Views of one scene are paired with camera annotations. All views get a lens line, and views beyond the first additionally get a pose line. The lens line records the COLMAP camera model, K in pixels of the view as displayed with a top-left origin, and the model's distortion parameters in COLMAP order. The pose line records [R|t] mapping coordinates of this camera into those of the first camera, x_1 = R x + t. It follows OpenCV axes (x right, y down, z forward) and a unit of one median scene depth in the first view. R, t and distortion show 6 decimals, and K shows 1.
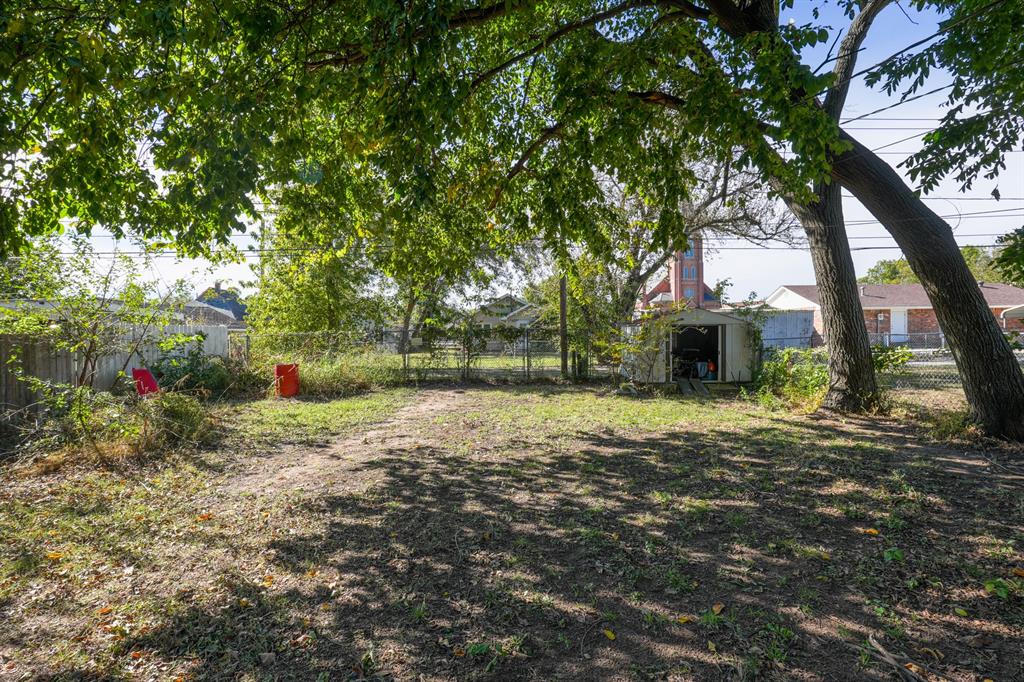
lens RADIAL K [[473.0, 0, 507.0], [0, 473.0, 335.7], [0, 0, 1]] dist [-0.005424, -0.001301]
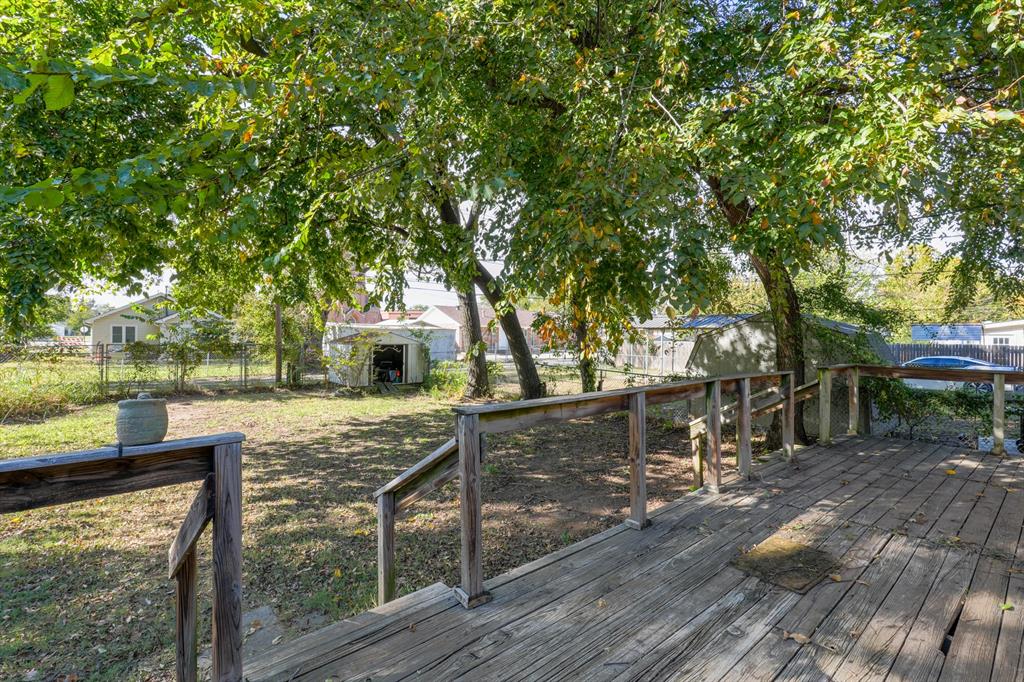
lens RADIAL K [[473.0, 0, 508.4], [0, 473.0, 338.6], [0, 0, 1]] dist [-0.005424, -0.001301]
pose [[0.765321, 0.015270, 0.643467, -0.268044], [-0.018252, 0.999831, -0.002019, -0.048388], [-0.643389, -0.010199, 0.765471, -0.354832]]
